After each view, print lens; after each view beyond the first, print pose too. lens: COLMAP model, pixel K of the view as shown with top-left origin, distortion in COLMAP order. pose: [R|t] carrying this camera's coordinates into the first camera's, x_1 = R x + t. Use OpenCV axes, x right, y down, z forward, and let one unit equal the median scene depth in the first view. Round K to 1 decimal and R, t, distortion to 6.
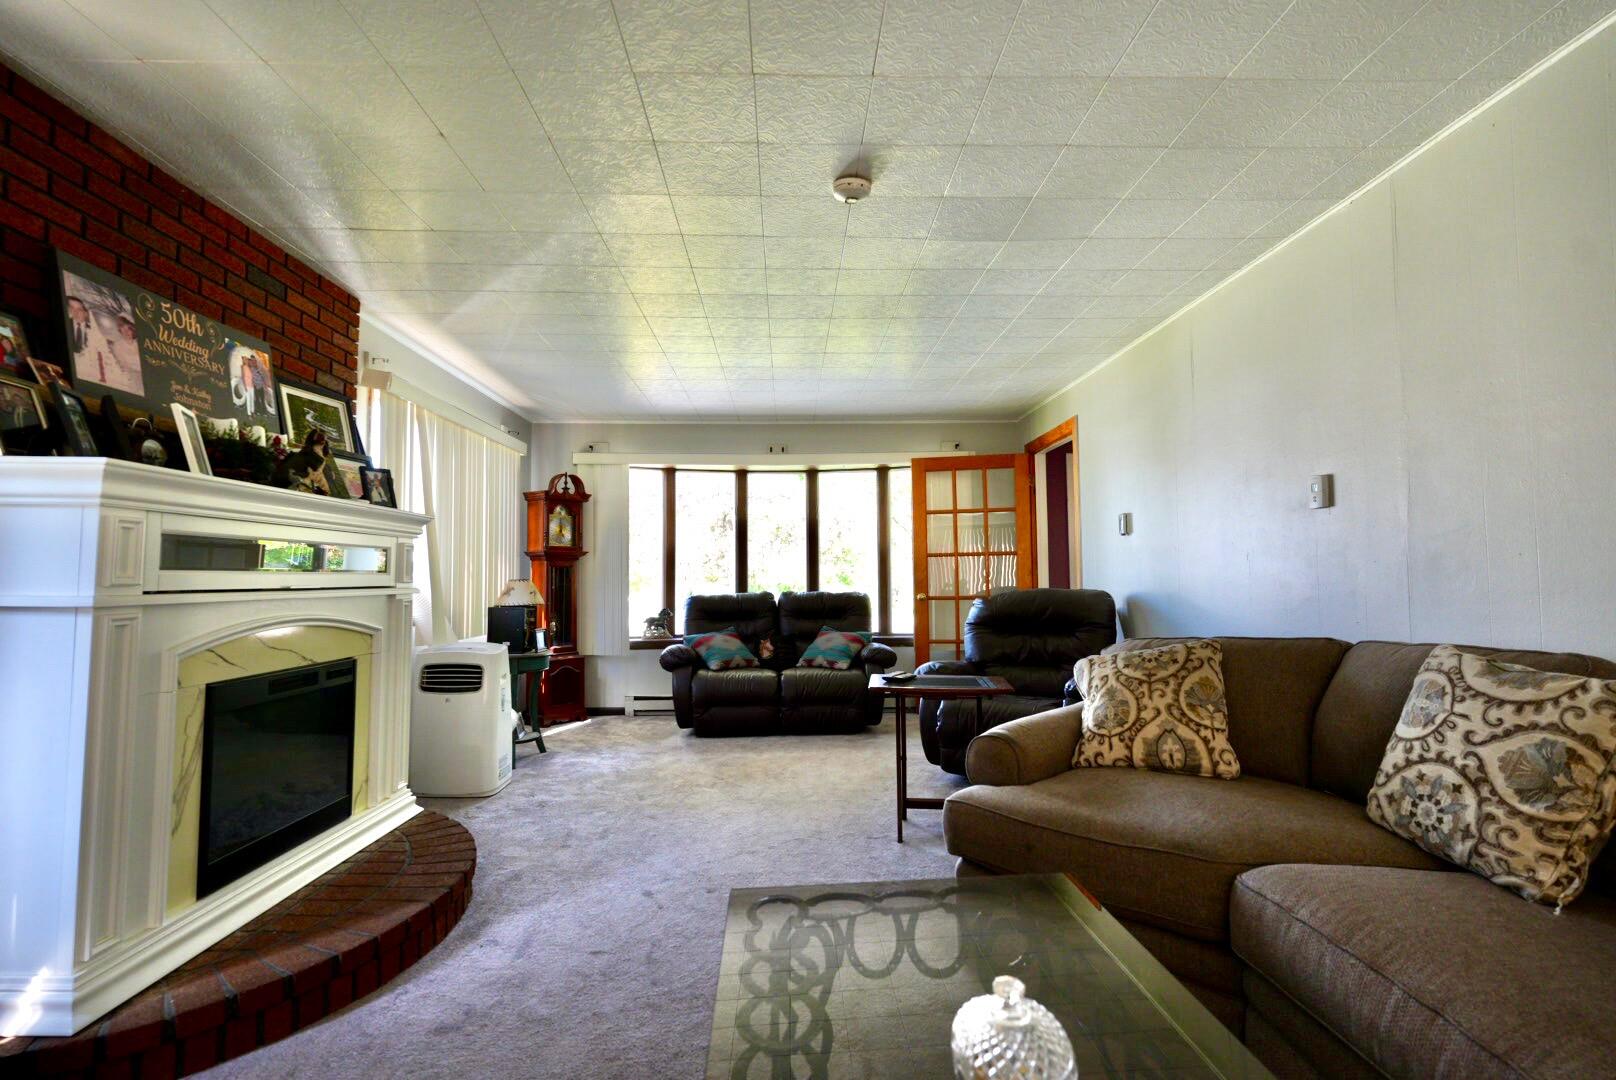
lens RADIAL K [[769.7, 0, 802.8], [0, 769.7, 538.8], [0, 0, 1]] dist [-0.012369, 0.007329]
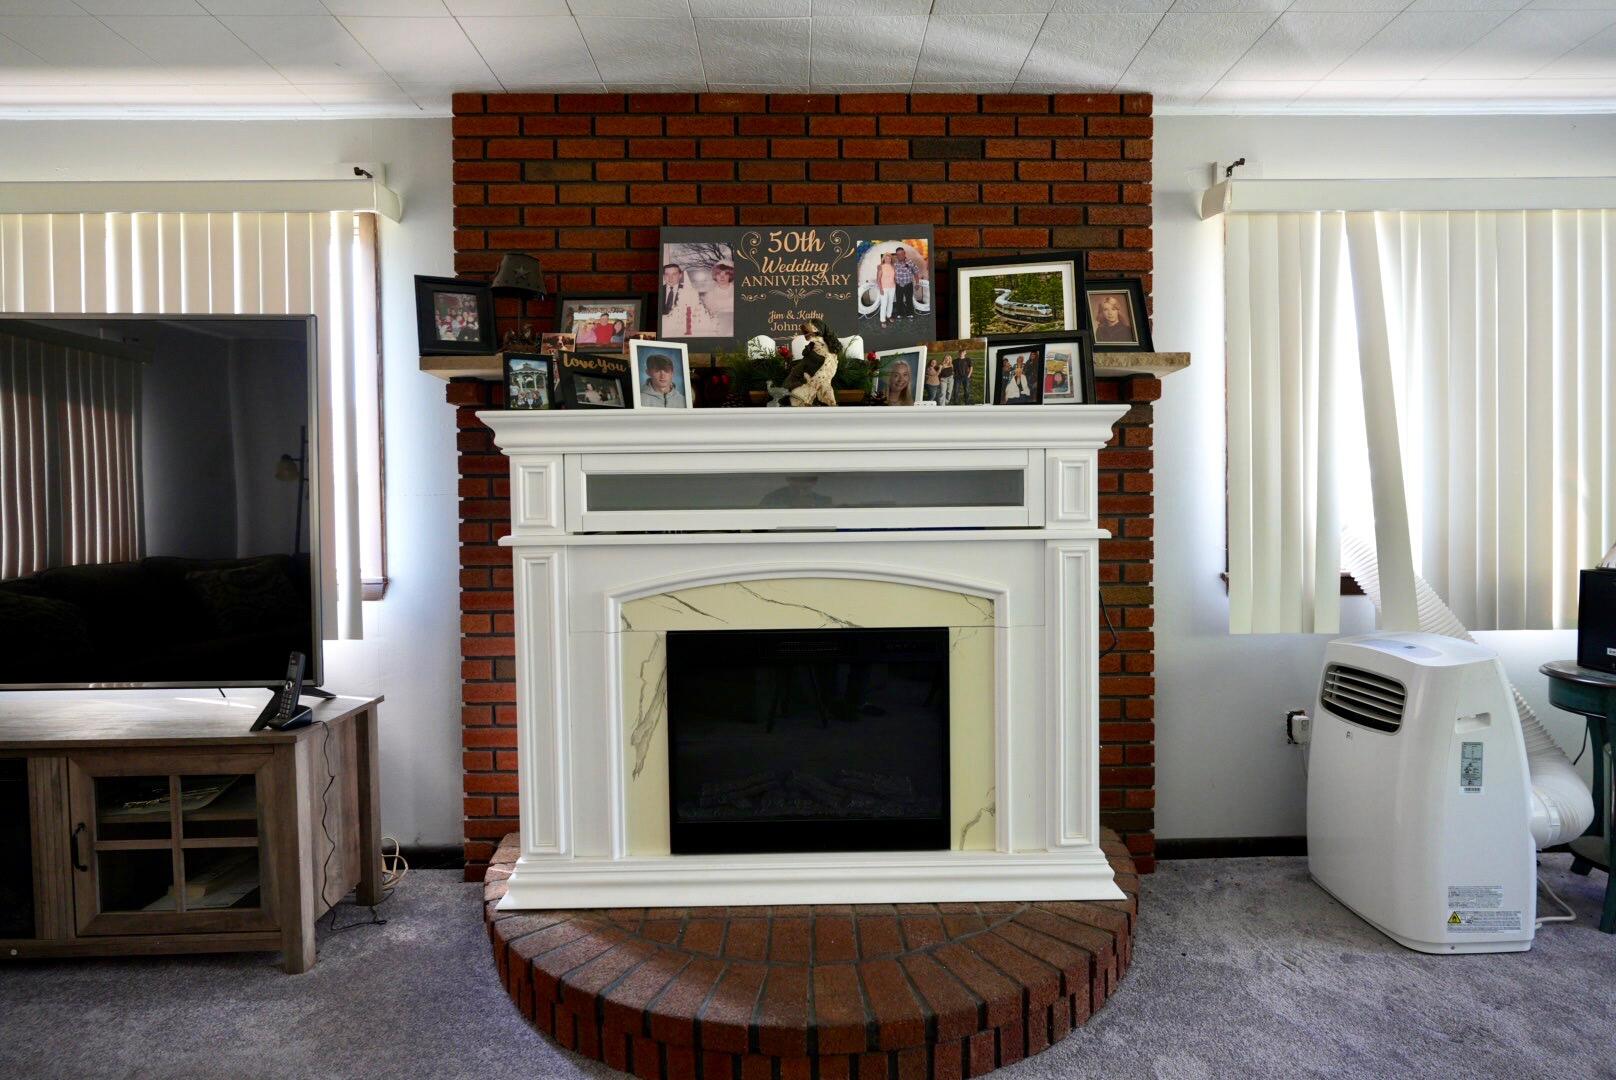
lens RADIAL K [[764.5, 0, 787.5], [0, 764.5, 536.8], [0, 0, 1]] dist [-0.008679, 0.001018]
pose [[-0.011462, 0.019984, -0.999735, 0.127790], [0.063085, 0.997823, 0.019222, 0.054593], [0.997942, -0.062848, -0.012698, 0.972274]]
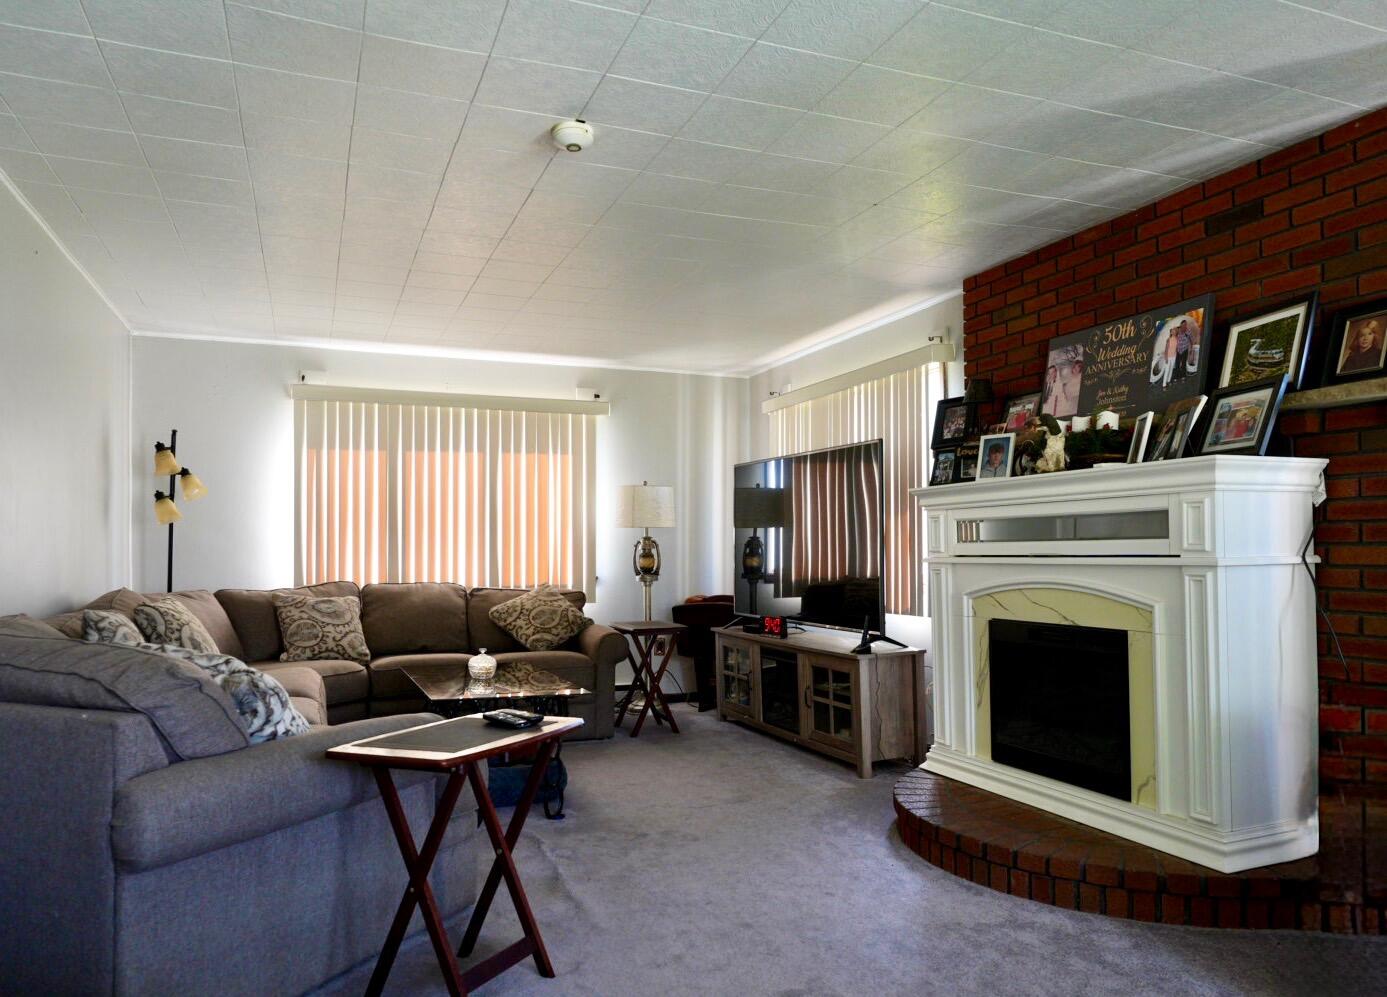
lens RADIAL K [[986.7, 0, 699.1], [0, 986.7, 521.6], [0, 0, 1]] dist [0.000933, 0.003606]
pose [[-0.938056, 0.003774, -0.346462, 0.350300], [0.032093, 0.996588, -0.076038, 0.108388], [0.344993, -0.082447, -0.934977, 2.187303]]
